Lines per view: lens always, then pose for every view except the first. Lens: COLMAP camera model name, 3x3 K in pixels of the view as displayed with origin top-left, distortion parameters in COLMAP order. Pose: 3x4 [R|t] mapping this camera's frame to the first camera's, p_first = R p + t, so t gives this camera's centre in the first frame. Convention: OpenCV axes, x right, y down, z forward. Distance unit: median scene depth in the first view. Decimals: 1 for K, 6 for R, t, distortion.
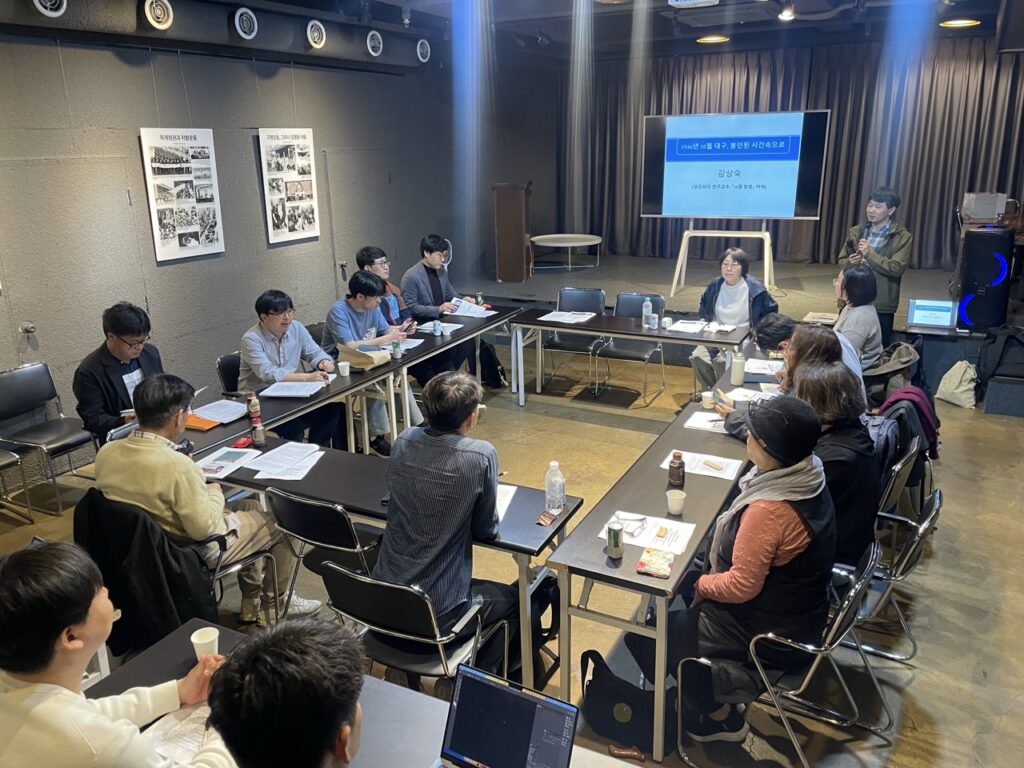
lens RADIAL K [[779.5, 0, 513.9], [0, 779.5, 370.0], [0, 0, 1]] dist [0.093718, -0.122123]
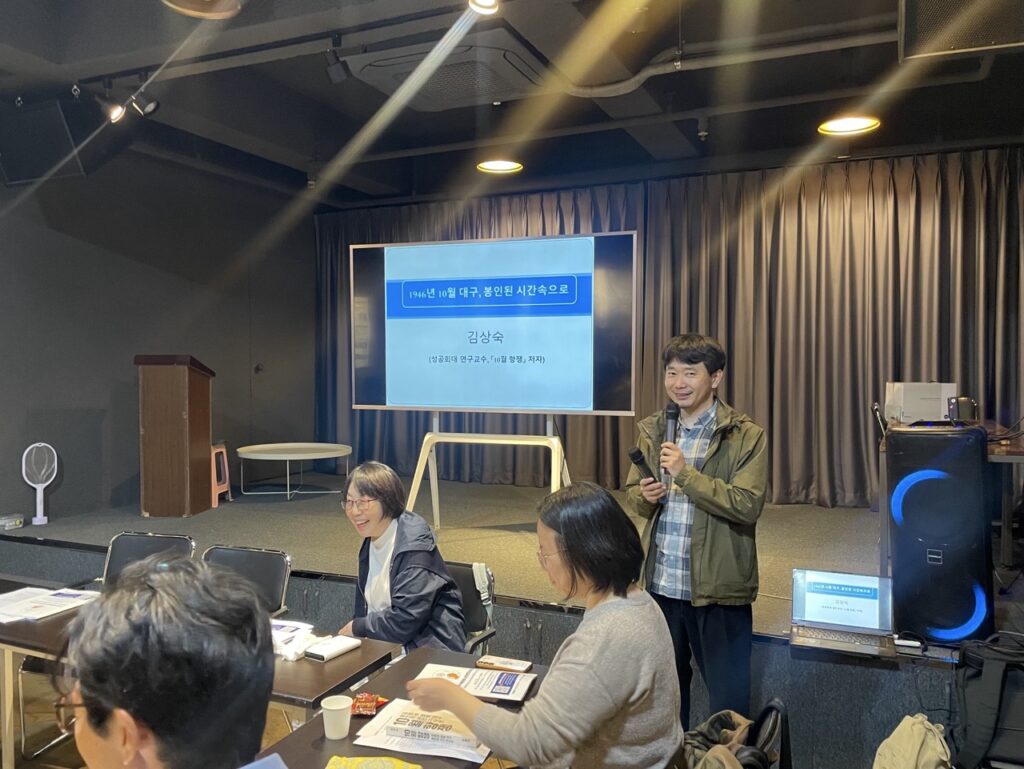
lens RADIAL K [[776.0, 0, 491.5], [0, 776.0, 388.1], [0, 0, 1]] dist [0.055145, -0.078763]
pose [[0.999749, 0.017989, 0.013327, 0.269853], [-0.013802, 0.963937, -0.265772, -0.058703], [-0.017627, 0.265521, 0.963944, 0.449781]]
